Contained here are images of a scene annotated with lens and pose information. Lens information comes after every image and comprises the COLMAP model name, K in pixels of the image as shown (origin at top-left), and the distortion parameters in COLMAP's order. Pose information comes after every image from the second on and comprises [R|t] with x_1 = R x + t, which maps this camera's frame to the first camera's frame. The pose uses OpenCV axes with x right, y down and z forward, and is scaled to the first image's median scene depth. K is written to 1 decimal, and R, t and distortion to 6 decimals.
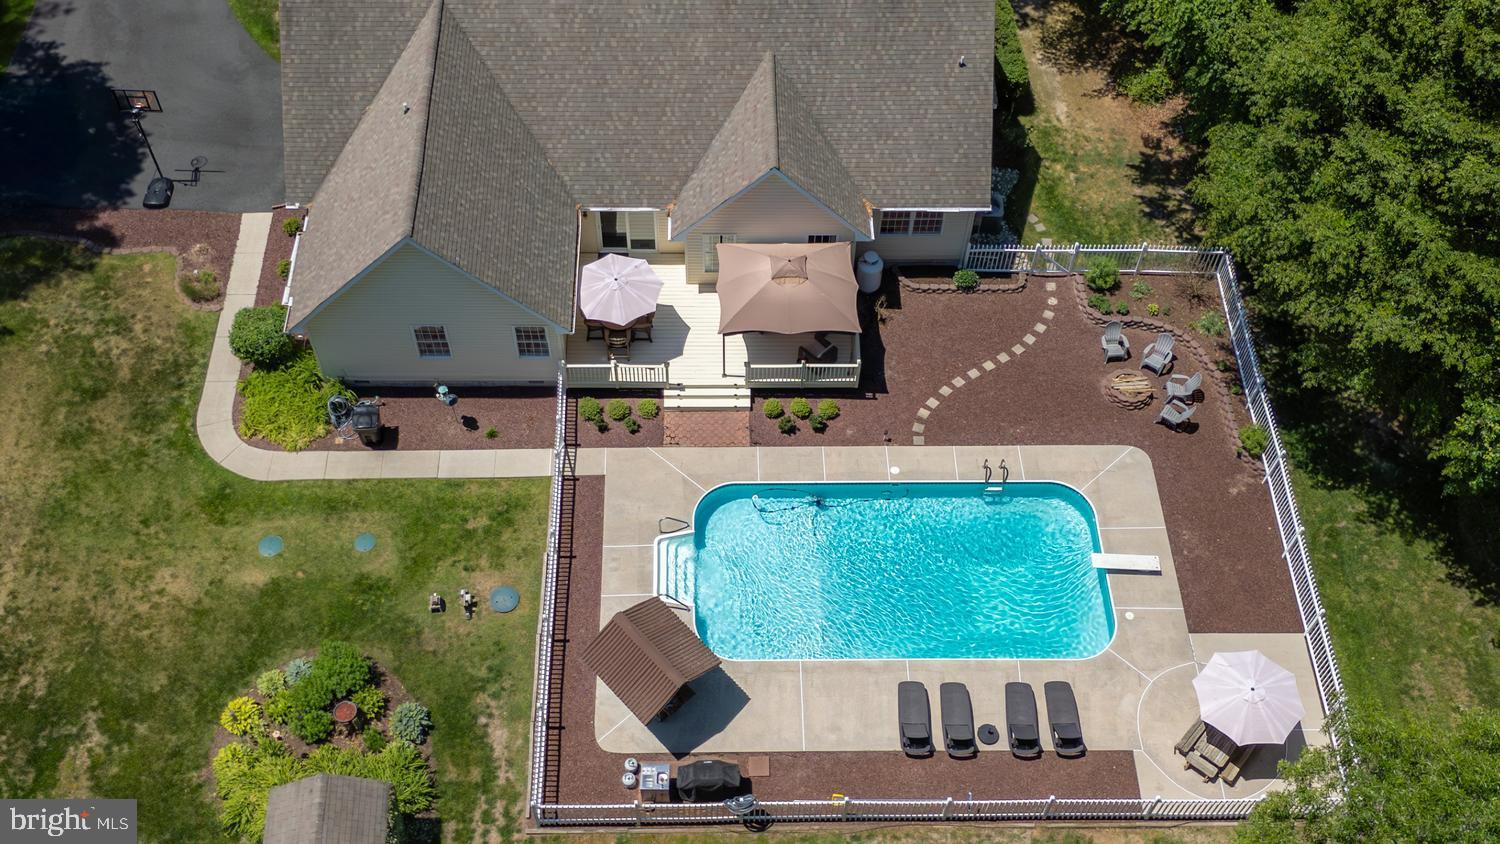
lens RADIAL K [[1472.3, 0, 714.6], [0, 1472.3, 454.2], [0, 0, 1]] dist [0.085090, 0.001303]
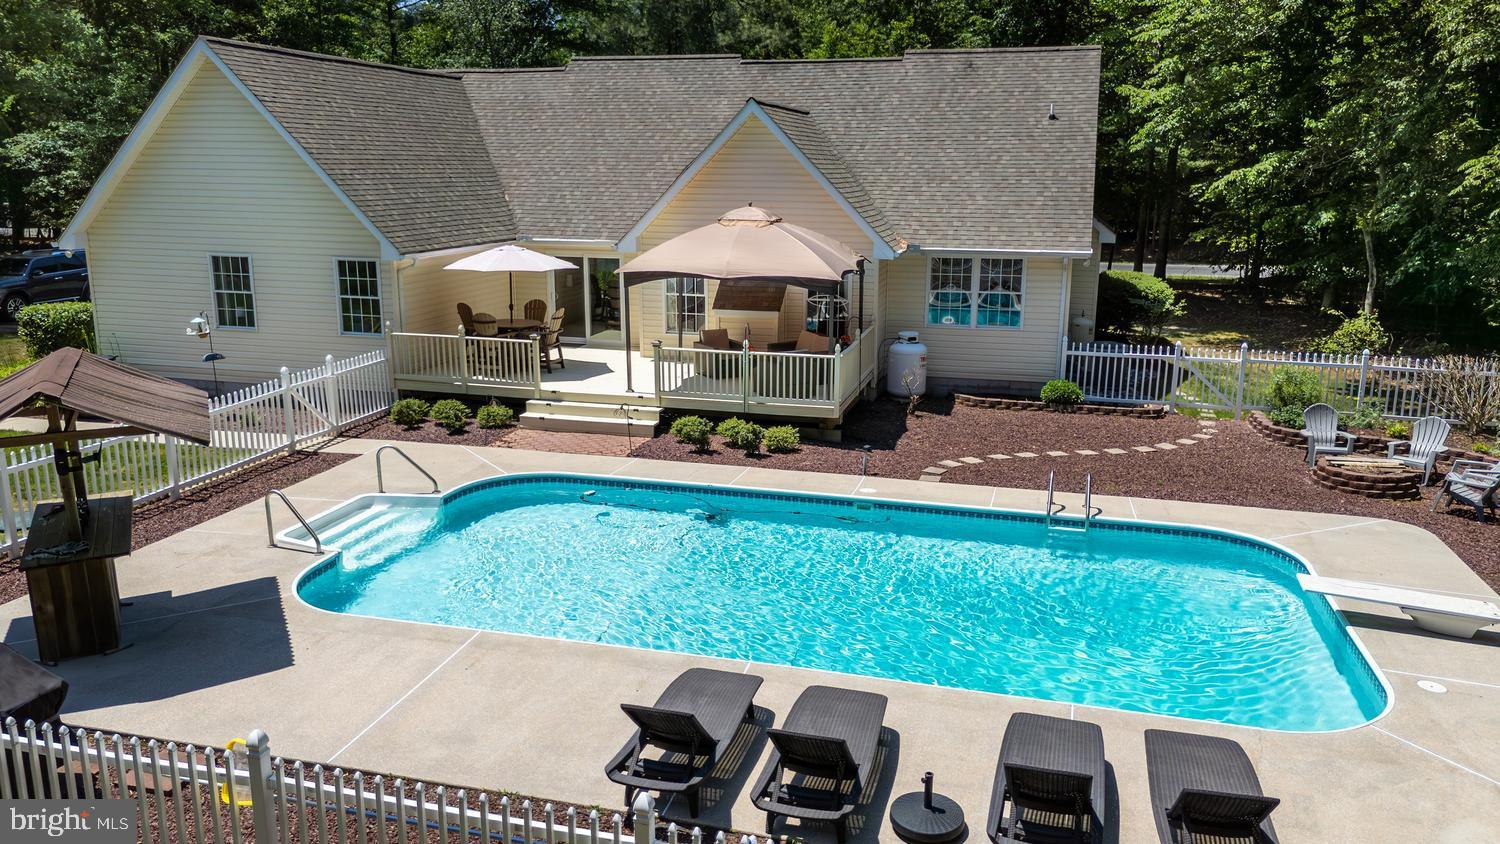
lens RADIAL K [[1095.0, 0, 750.0], [0, 1095.0, 422.0], [0, 0, 1]] dist [0.071530, -0.064787]
pose [[0.962234, 0.063418, -0.264733, 0.182700], [-0.227405, 0.721835, -0.653637, 0.251578], [0.149641, 0.689154, 0.708996, 0.712319]]
